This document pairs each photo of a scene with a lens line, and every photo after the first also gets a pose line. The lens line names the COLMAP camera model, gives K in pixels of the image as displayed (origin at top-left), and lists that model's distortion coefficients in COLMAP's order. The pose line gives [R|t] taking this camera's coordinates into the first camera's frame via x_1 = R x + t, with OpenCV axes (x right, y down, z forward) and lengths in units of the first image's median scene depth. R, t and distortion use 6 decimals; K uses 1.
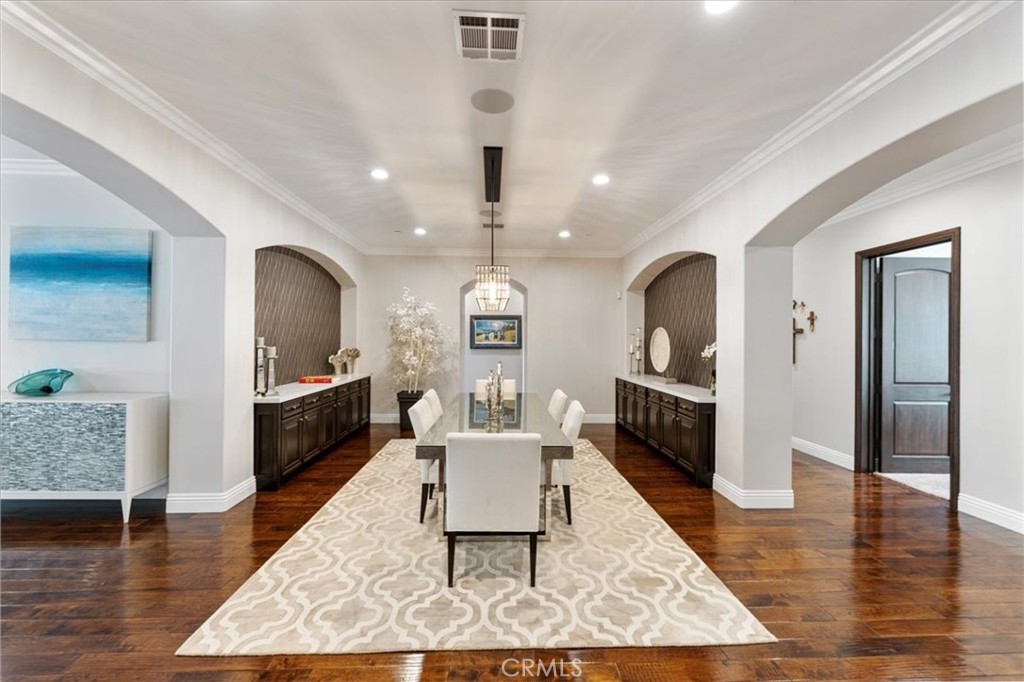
lens RADIAL K [[417.4, 0, 515.3], [0, 417.4, 334.8], [0, 0, 1]] dist [-0.002934, 0.000164]
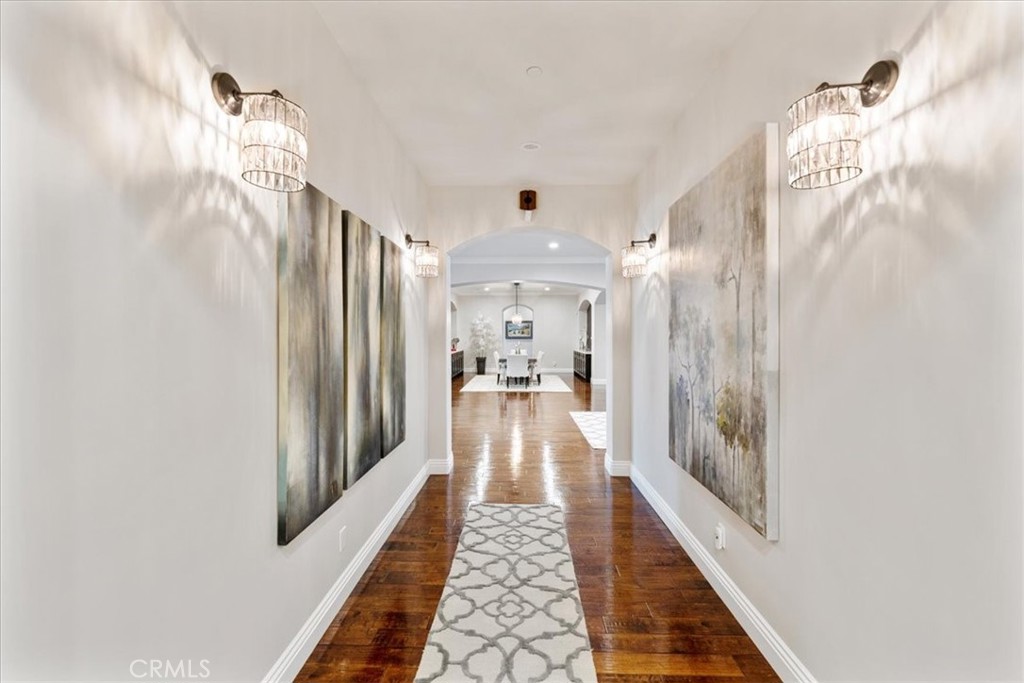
lens RADIAL K [[417.4, 0, 515.3], [0, 417.4, 335.3], [0, 0, 1]] dist [-0.002934, 0.000164]
pose [[0.997989, -0.006853, -0.063014, 0.073265], [0.007691, 0.999885, 0.013063, -0.008772], [0.062917, -0.013522, 0.997927, -1.178228]]
